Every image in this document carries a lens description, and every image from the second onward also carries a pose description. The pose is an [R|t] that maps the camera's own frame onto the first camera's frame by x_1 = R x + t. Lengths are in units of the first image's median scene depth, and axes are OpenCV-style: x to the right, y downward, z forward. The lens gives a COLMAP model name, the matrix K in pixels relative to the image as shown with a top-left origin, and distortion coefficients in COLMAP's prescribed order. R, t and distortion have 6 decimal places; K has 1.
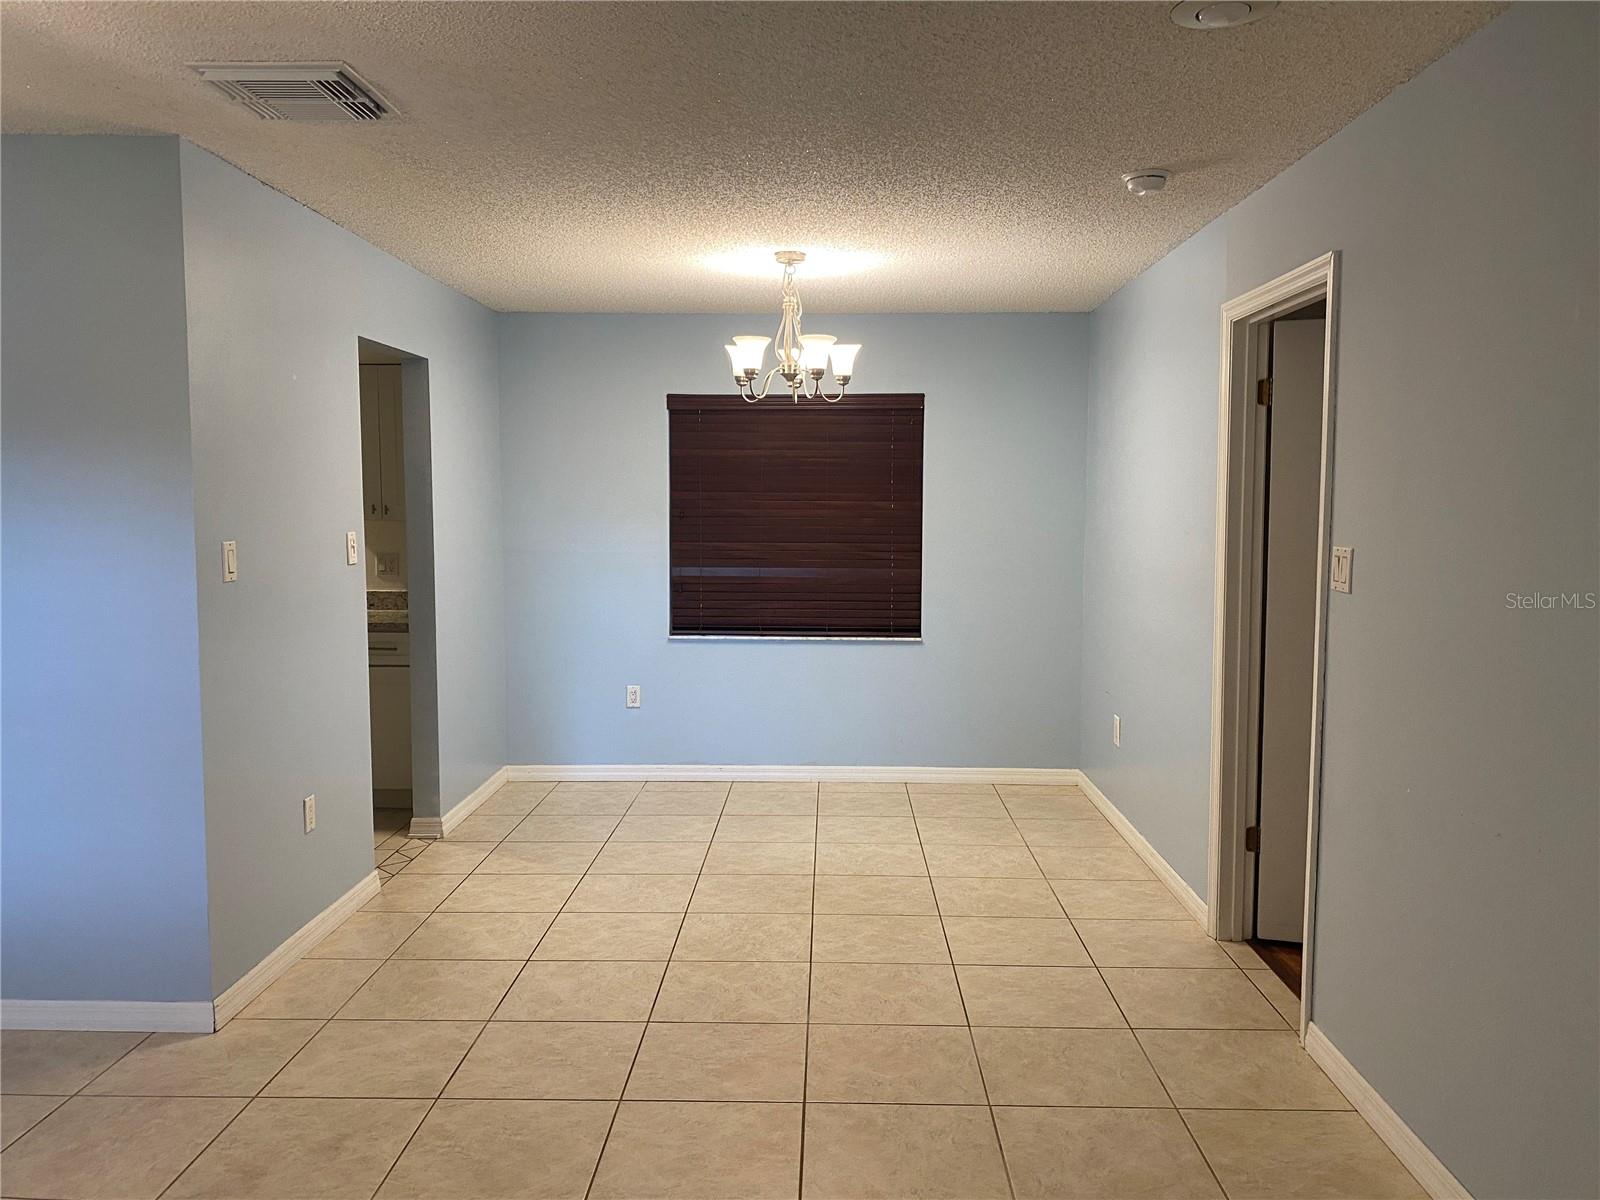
lens RADIAL K [[1220.8, 0, 799.8], [0, 1220.8, 594.3], [0, 0, 1]] dist [0.041660, -0.047981]
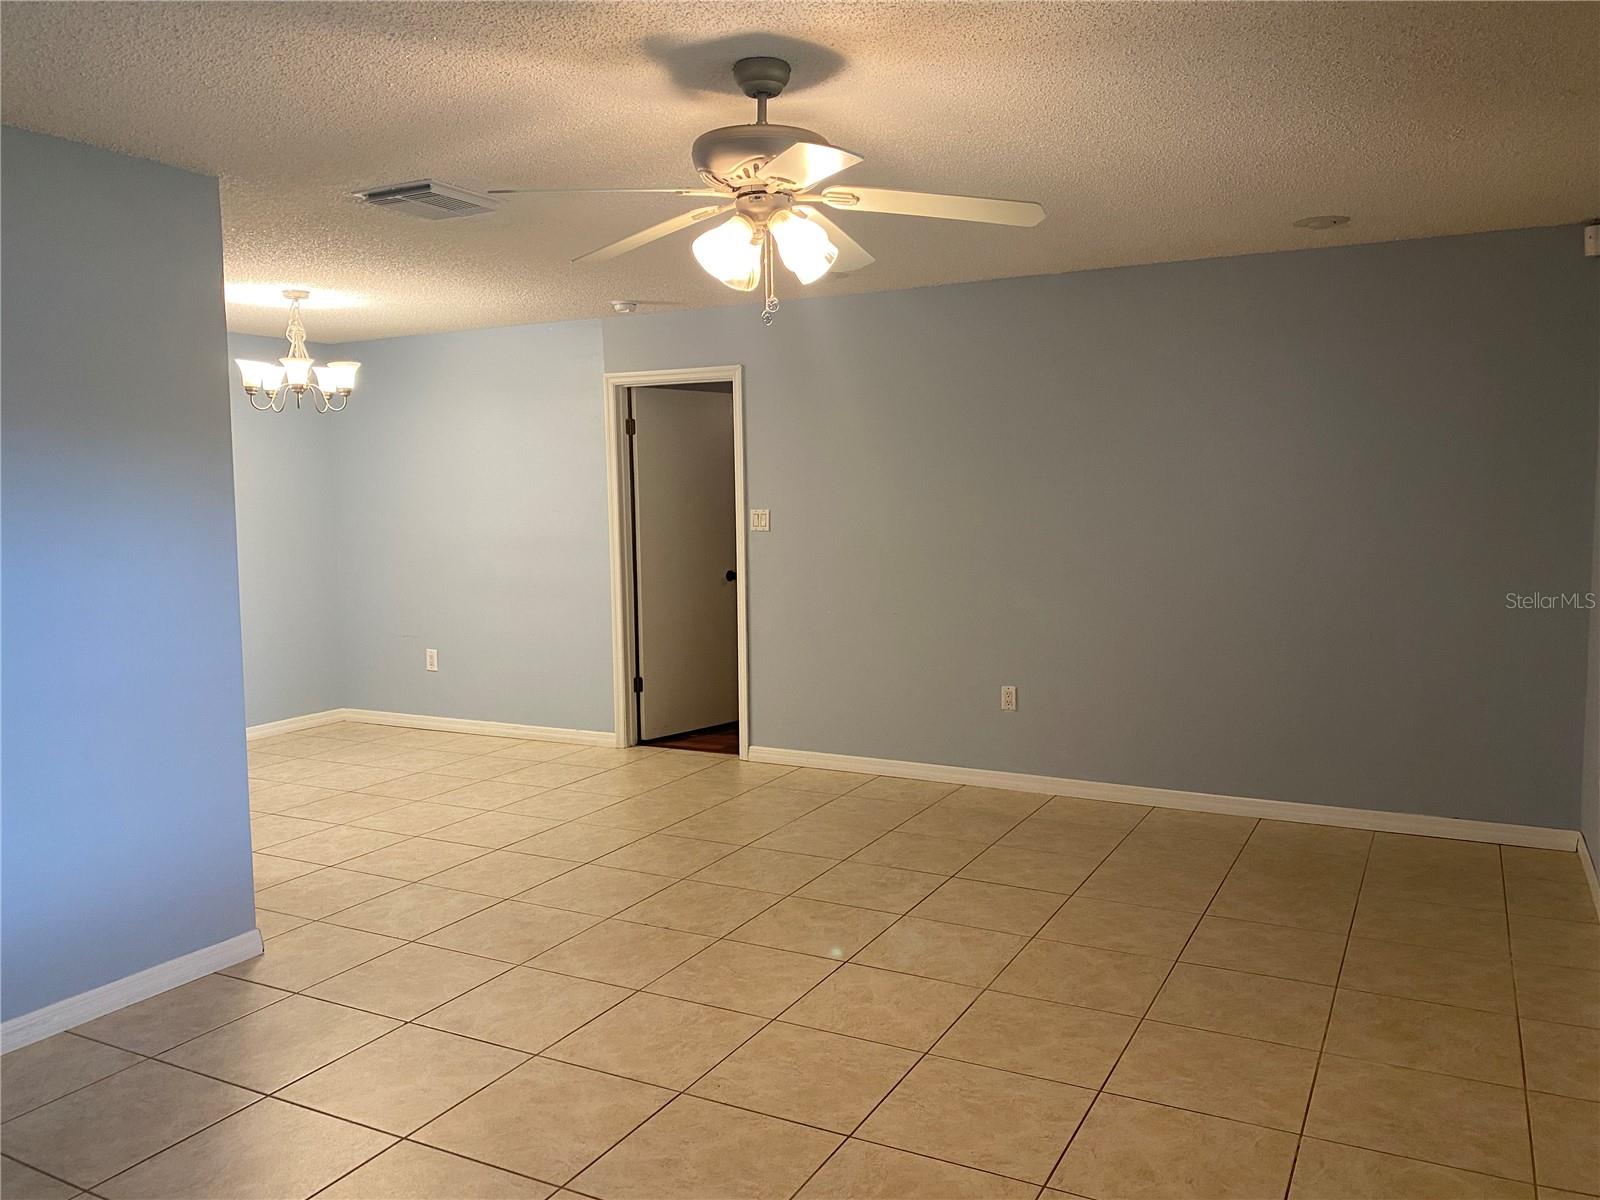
lens RADIAL K [[1220.8, 0, 799.8], [0, 1220.8, 594.3], [0, 0, 1]] dist [0.041660, -0.047981]
pose [[0.457258, -0.089655, 0.884803, -1.126737], [0.090175, 0.994452, 0.054164, 0.003054], [-0.884750, 0.055020, 0.462806, 0.000535]]
